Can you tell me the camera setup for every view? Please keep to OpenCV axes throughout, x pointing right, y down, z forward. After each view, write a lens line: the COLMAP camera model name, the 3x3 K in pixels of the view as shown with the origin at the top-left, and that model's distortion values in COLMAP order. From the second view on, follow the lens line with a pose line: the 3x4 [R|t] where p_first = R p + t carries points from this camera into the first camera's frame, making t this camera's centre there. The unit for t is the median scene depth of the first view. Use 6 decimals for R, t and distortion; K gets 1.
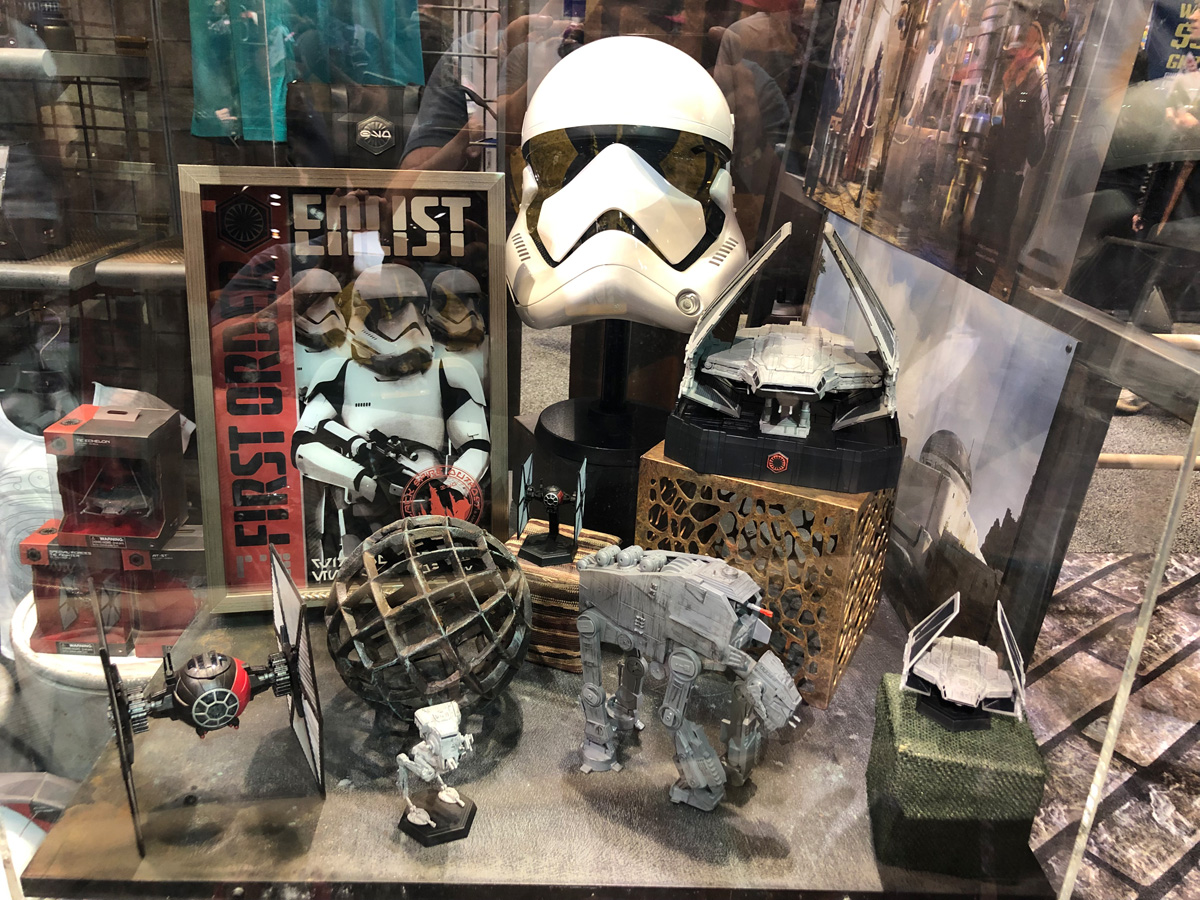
lens RADIAL K [[974.5, 0, 600.6], [0, 974.5, 425.5], [0, 0, 1]] dist [0.109063, -0.376105]
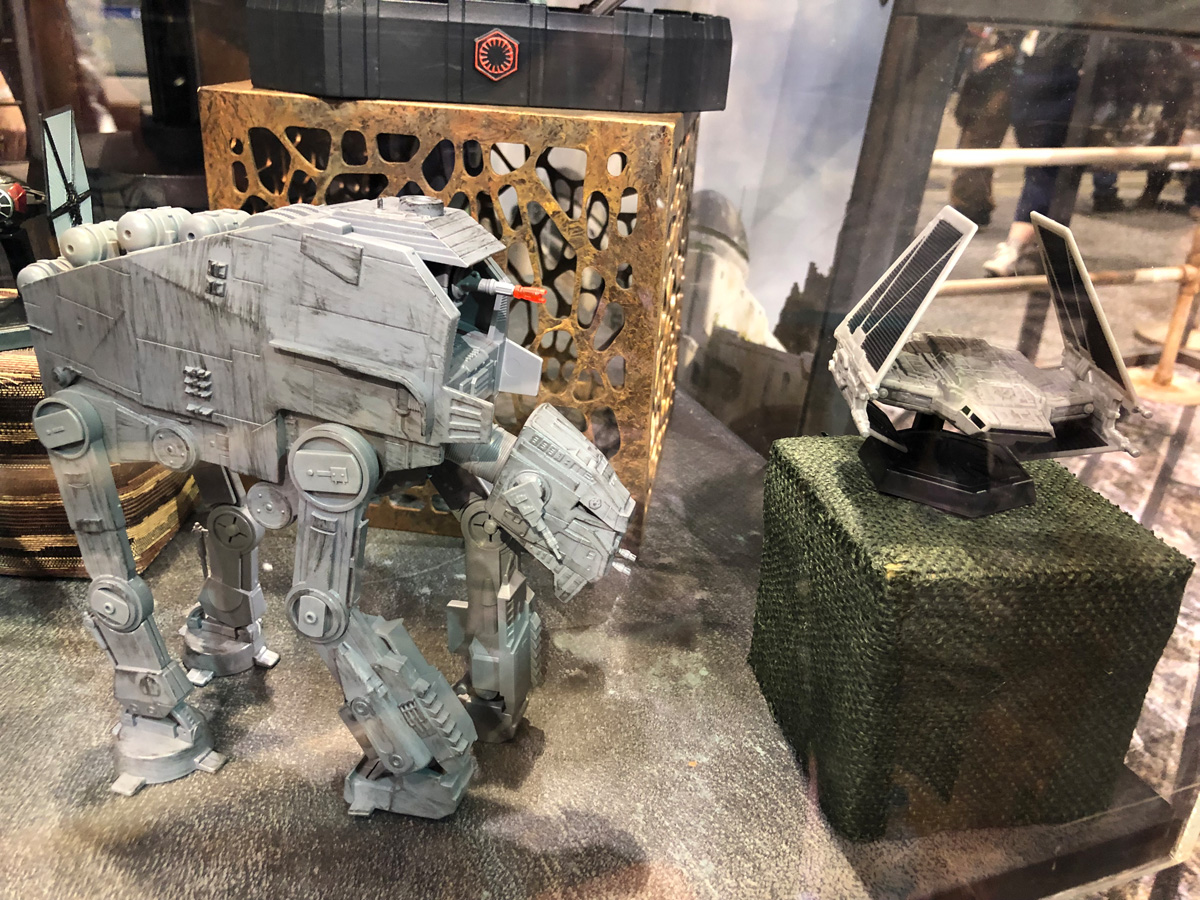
lens RADIAL K [[976.7, 0, 599.5], [0, 976.7, 445.3], [0, 0, 1]] dist [0.002784, 0.007690]
pose [[0.943332, -0.135454, 0.302948, 0.066989], [0.110731, 0.989063, 0.097430, 0.201085], [-0.312832, -0.058363, 0.948014, 0.587152]]
